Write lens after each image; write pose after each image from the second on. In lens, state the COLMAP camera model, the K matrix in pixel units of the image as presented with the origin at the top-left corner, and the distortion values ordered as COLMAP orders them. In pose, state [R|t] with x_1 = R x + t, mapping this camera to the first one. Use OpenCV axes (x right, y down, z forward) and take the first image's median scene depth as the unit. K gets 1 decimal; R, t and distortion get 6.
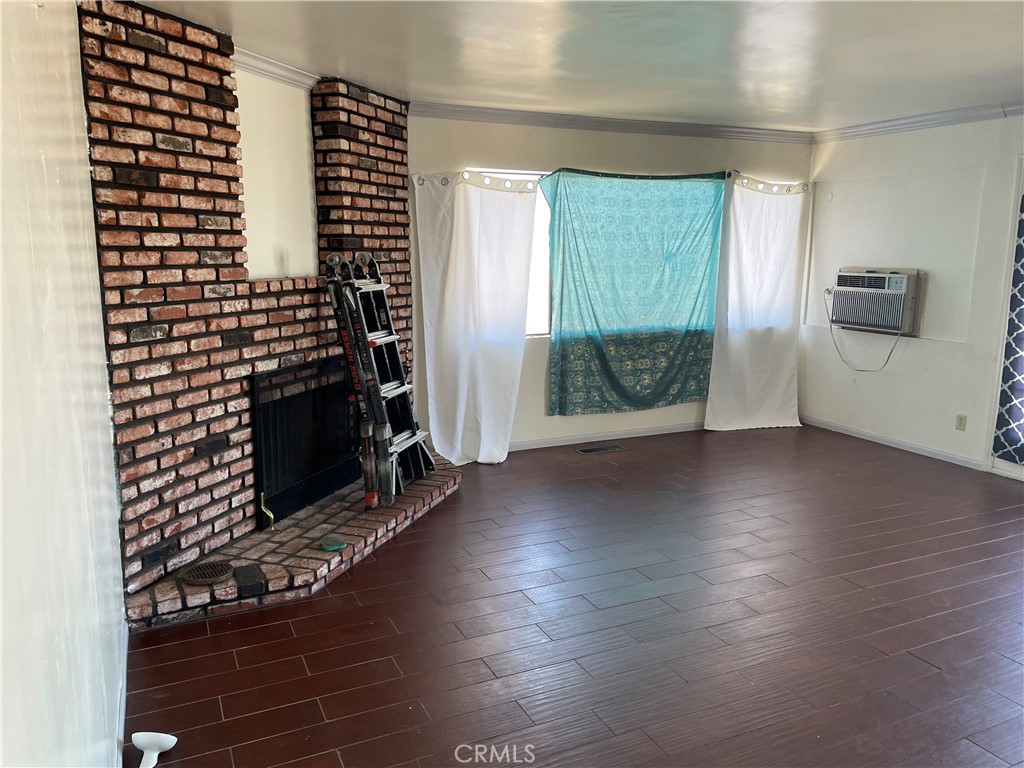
lens RADIAL K [[767.3, 0, 509.1], [0, 767.3, 387.2], [0, 0, 1]] dist [0.046385, -0.048473]
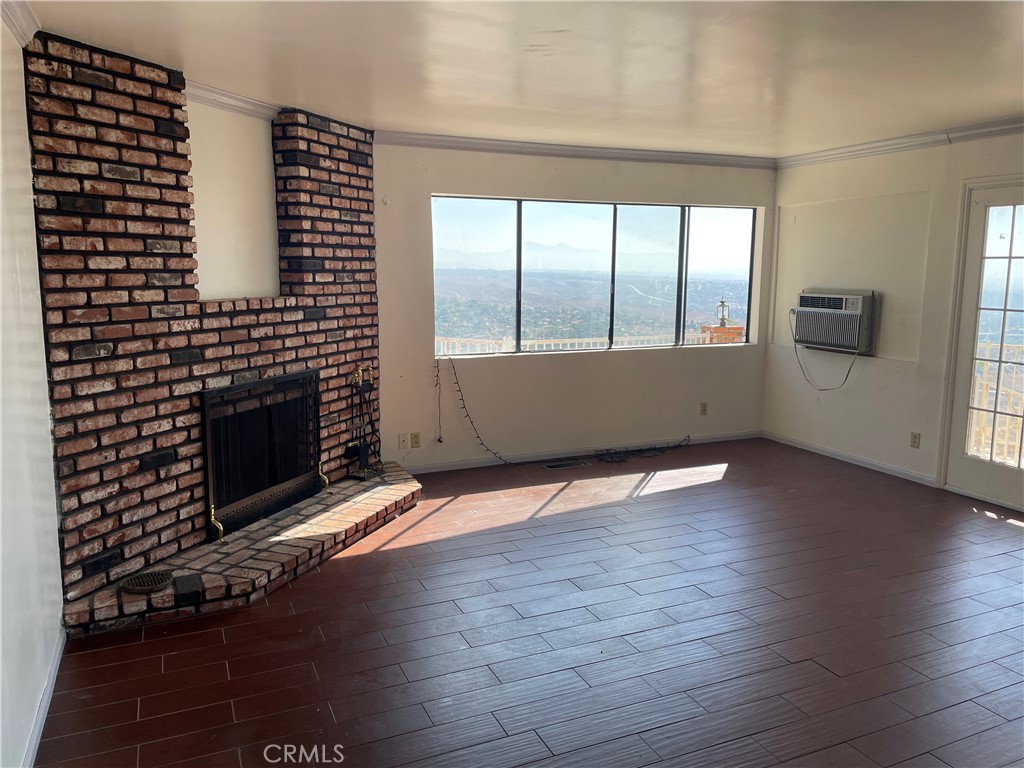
lens RADIAL K [[767.3, 0, 517.6], [0, 767.3, 380.1], [0, 0, 1]] dist [0.046385, -0.048473]
pose [[0.999934, 0.002044, -0.011334, 0.114463], [-0.002421, 0.999443, -0.033294, 0.003037], [0.011260, 0.033319, 0.999381, -0.042364]]
